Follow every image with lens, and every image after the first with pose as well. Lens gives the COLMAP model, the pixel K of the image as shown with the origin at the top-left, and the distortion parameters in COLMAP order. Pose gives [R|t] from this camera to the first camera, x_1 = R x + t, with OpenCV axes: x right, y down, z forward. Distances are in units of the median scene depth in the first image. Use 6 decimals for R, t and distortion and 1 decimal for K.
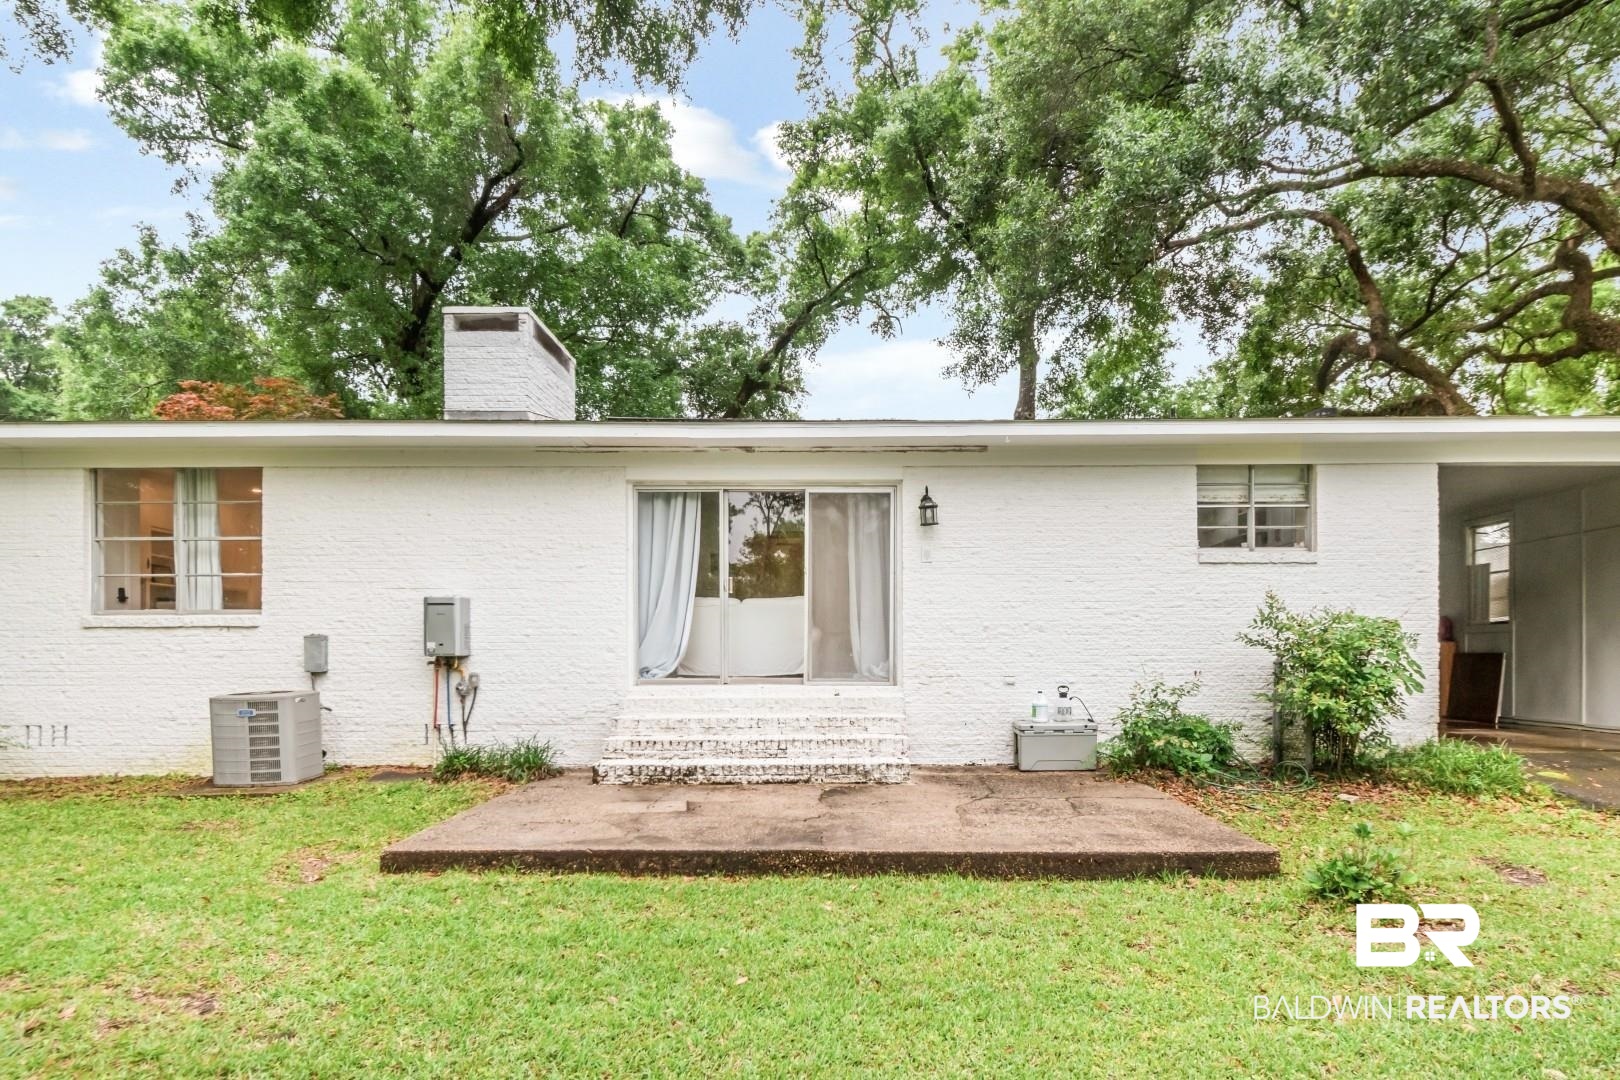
lens RADIAL K [[884.3, 0, 815.3], [0, 884.3, 644.0], [0, 0, 1]] dist [0.002215, 0.000127]
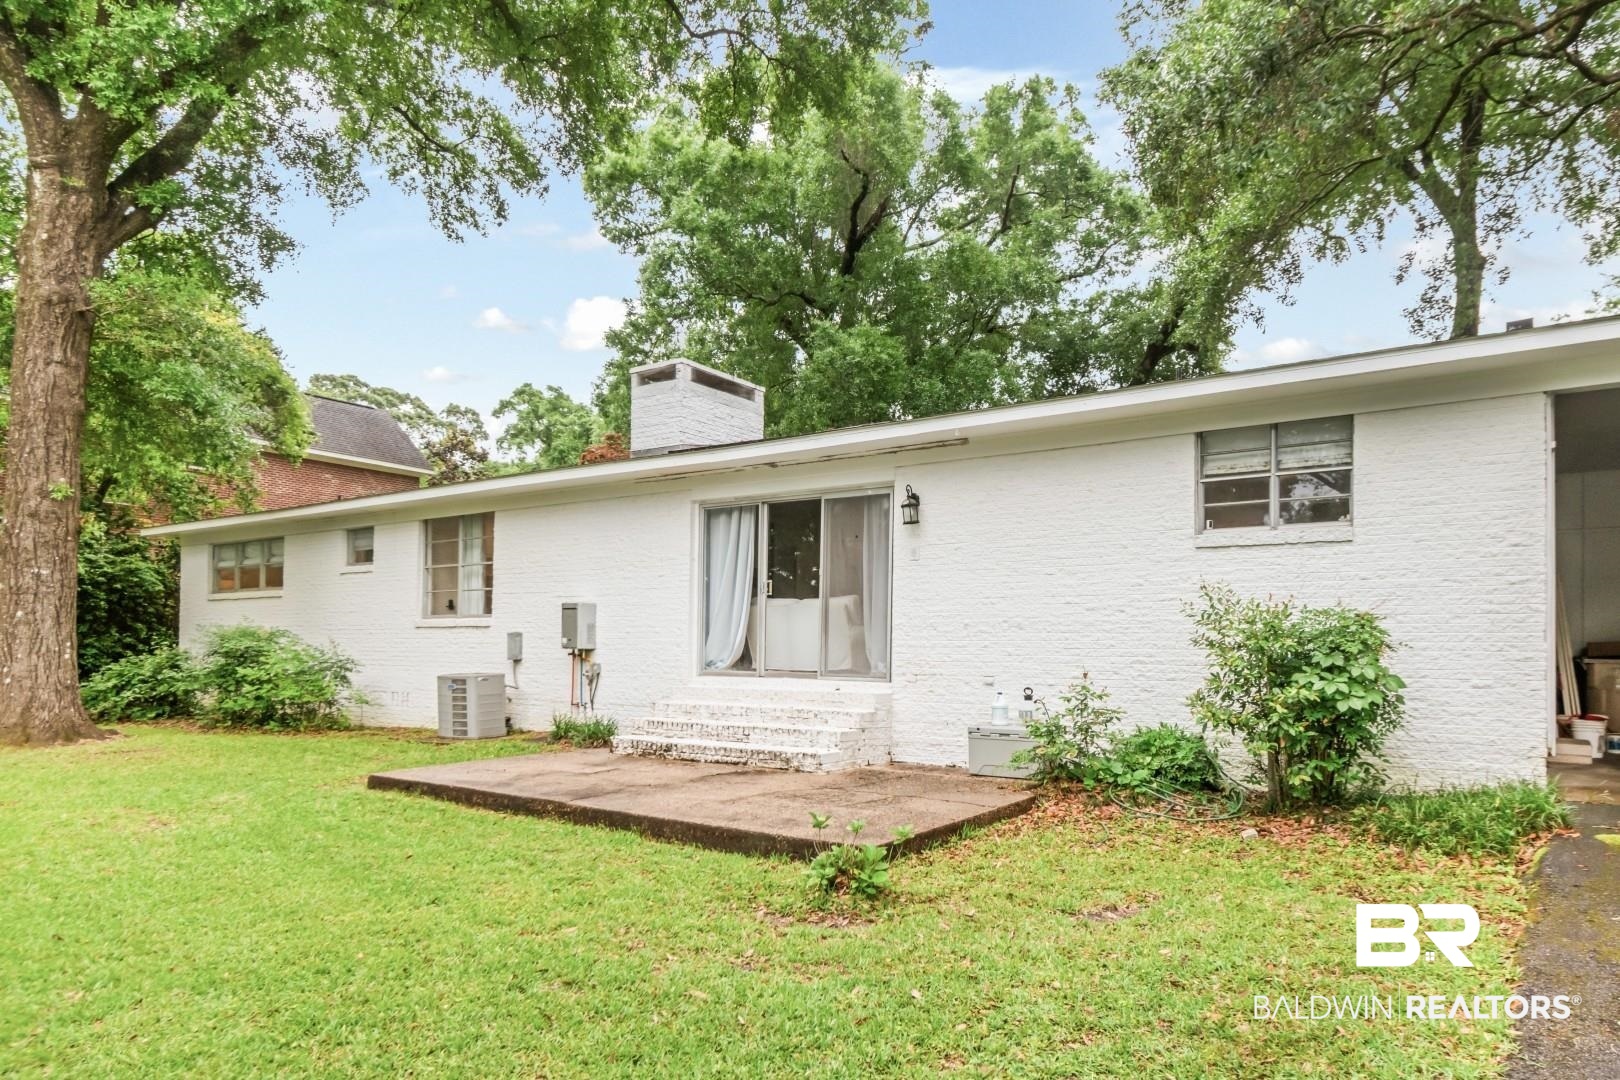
lens RADIAL K [[980.8, 0, 810.4], [0, 980.8, 621.8], [0, 0, 1]] dist [0.002338, 0.000807]
pose [[0.821815, -0.005751, -0.569726, 0.661426], [-0.006210, 0.999799, -0.019049, -0.000830], [0.569721, 0.019193, 0.821614, 0.022622]]
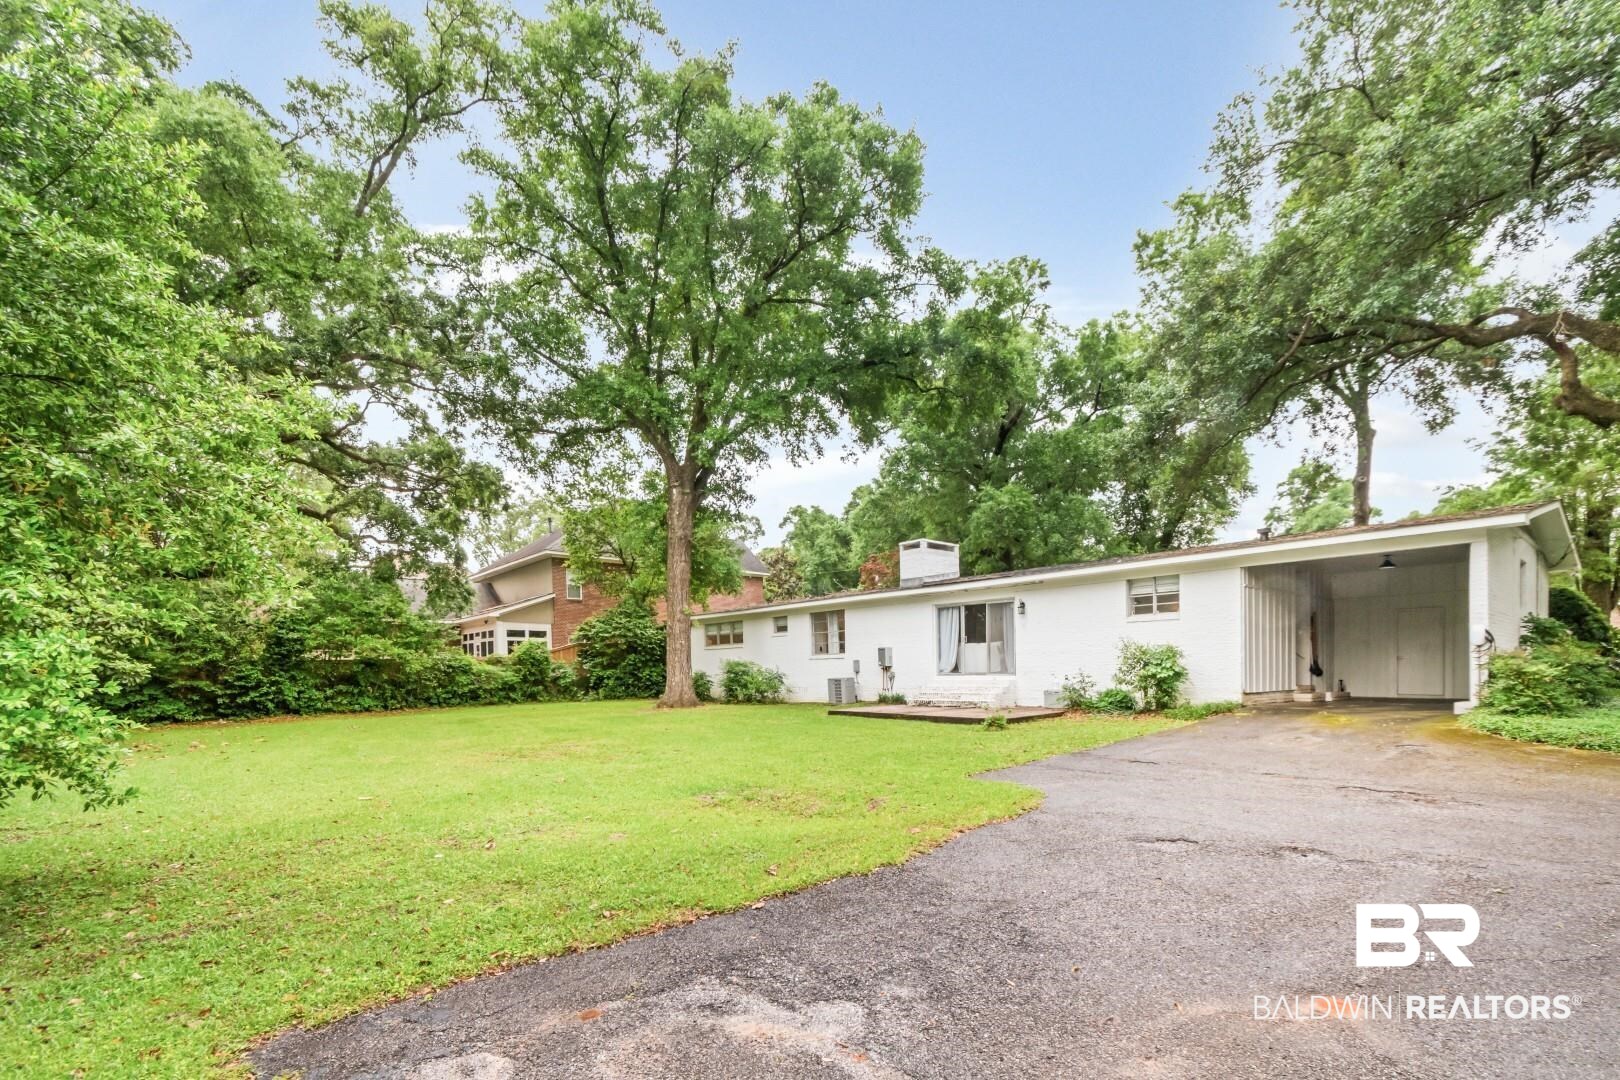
lens RADIAL K [[704.5, 0, 815.8], [0, 704.5, 660.5], [0, 0, 1]] dist [-0.001521, -0.000045]
pose [[0.665754, -0.017903, -0.745956, 1.255618], [0.021459, 0.999758, -0.004842, 0.000329], [0.745862, -0.012783, 0.665977, -0.824499]]
